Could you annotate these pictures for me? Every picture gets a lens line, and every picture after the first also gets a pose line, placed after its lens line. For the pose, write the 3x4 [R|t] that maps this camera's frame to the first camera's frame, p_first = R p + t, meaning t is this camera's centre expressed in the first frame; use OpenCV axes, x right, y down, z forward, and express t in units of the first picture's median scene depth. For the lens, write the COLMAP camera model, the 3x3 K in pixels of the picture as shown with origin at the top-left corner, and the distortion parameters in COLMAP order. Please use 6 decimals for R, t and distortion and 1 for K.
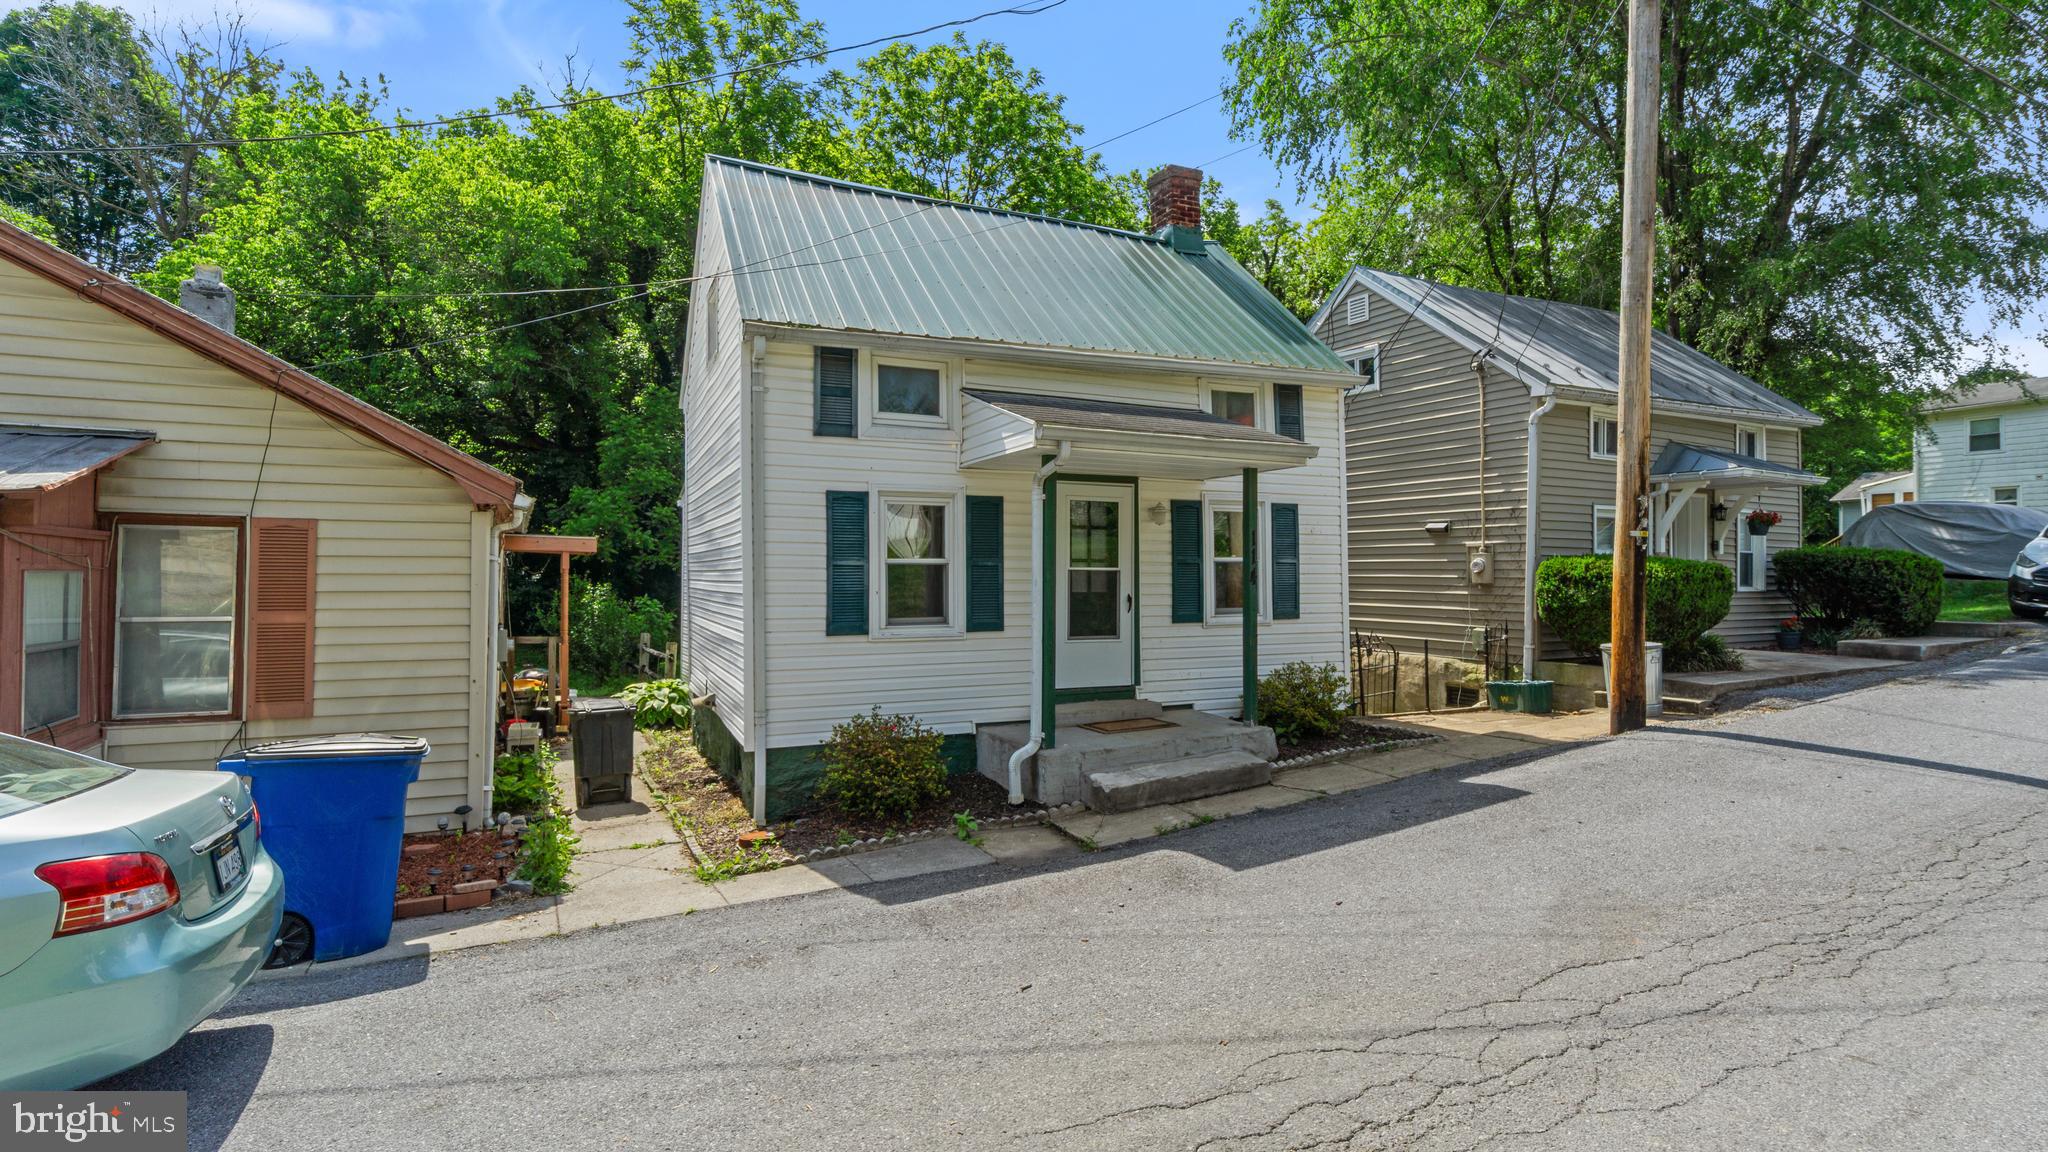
lens RADIAL K [[977.5, 0, 1024.7], [0, 977.5, 570.3], [0, 0, 1]] dist [0.001041, 0.000007]
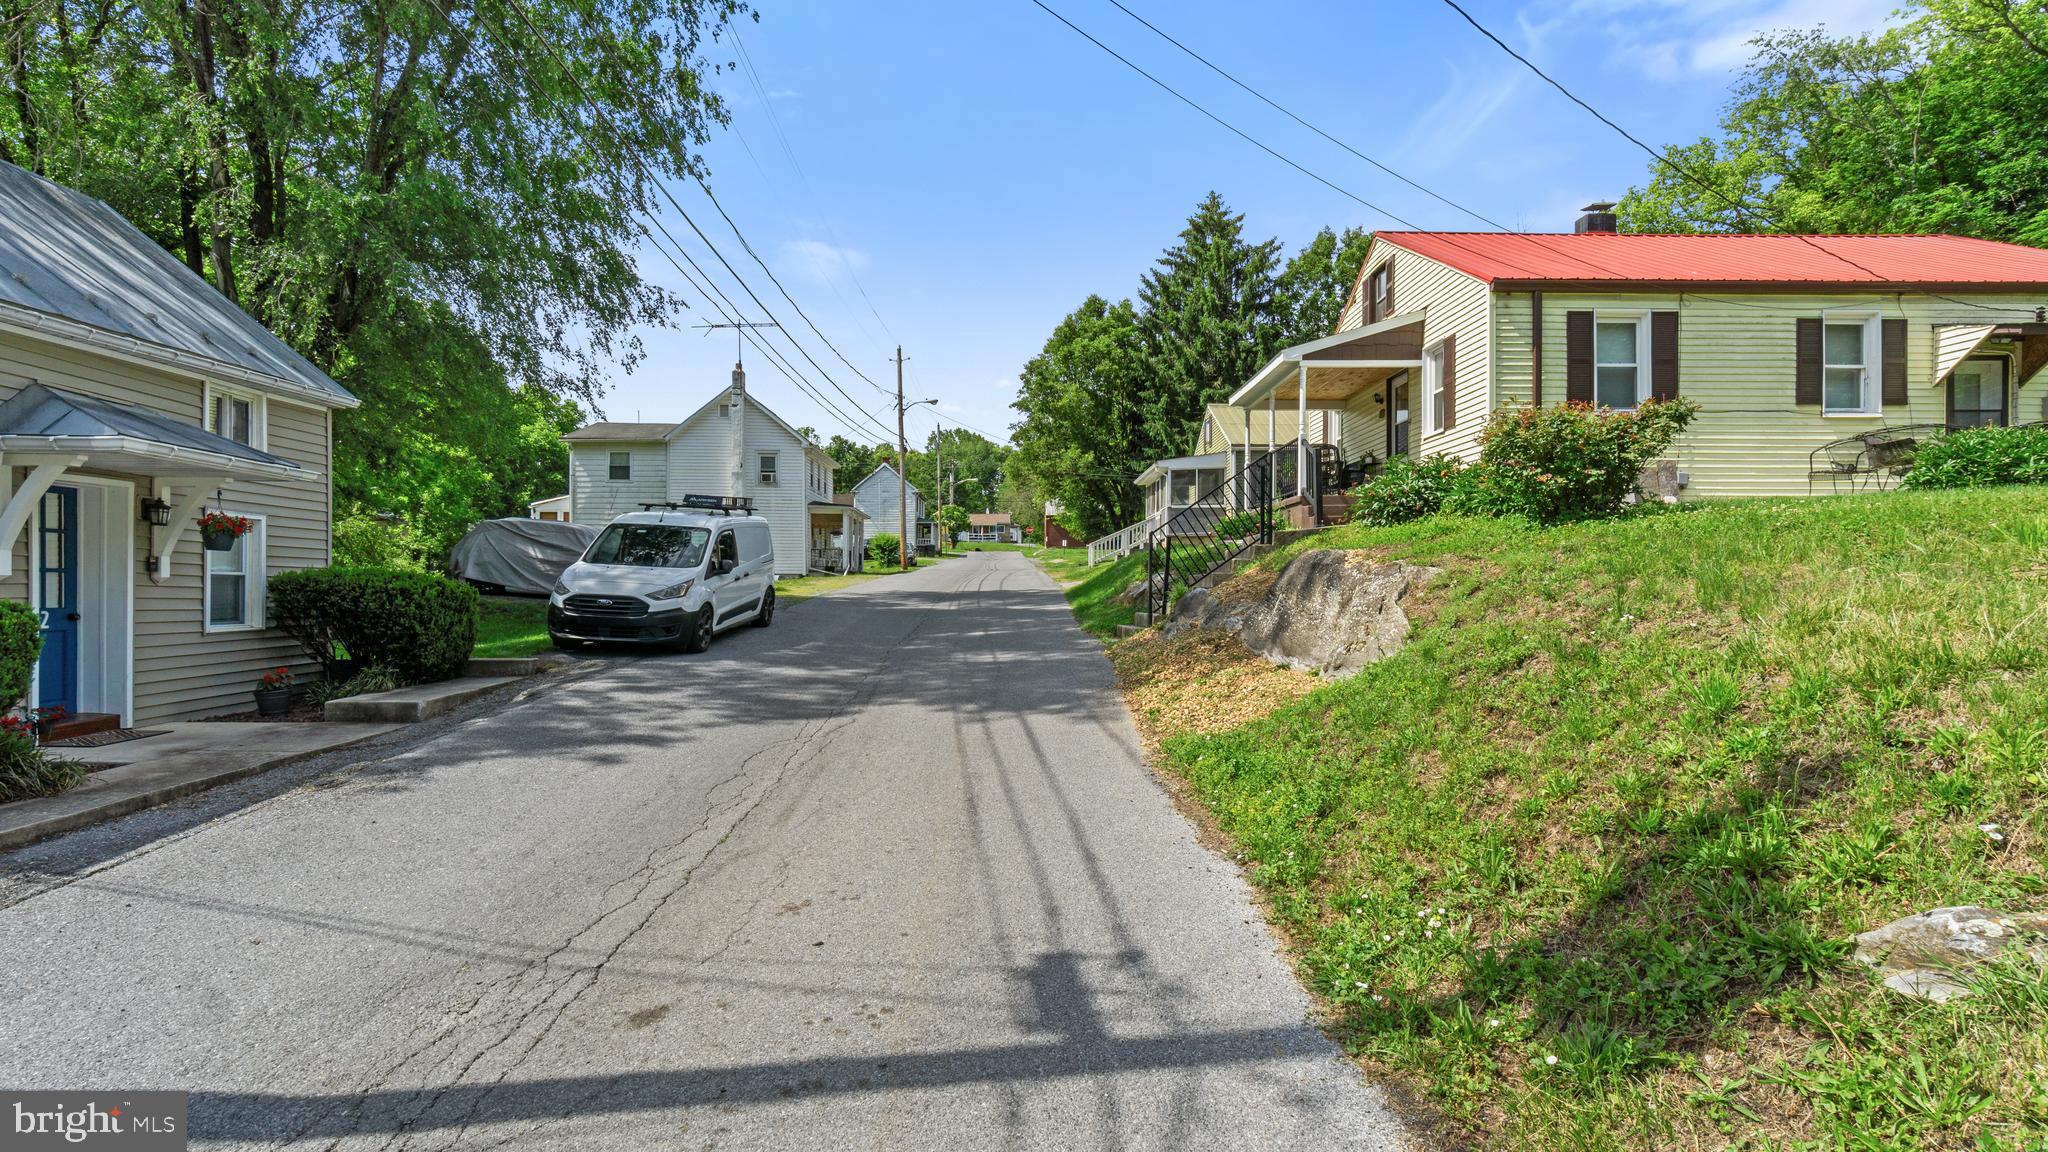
lens RADIAL K [[977.5, 0, 1025.3], [0, 977.5, 581.1], [0, 0, 1]] dist [0.001041, 0.000007]
pose [[0.429800, 0.002284, 0.902921, 0.387350], [-0.003907, 0.999992, -0.000670, -0.016344], [-0.902916, -0.003239, 0.429806, 0.221217]]
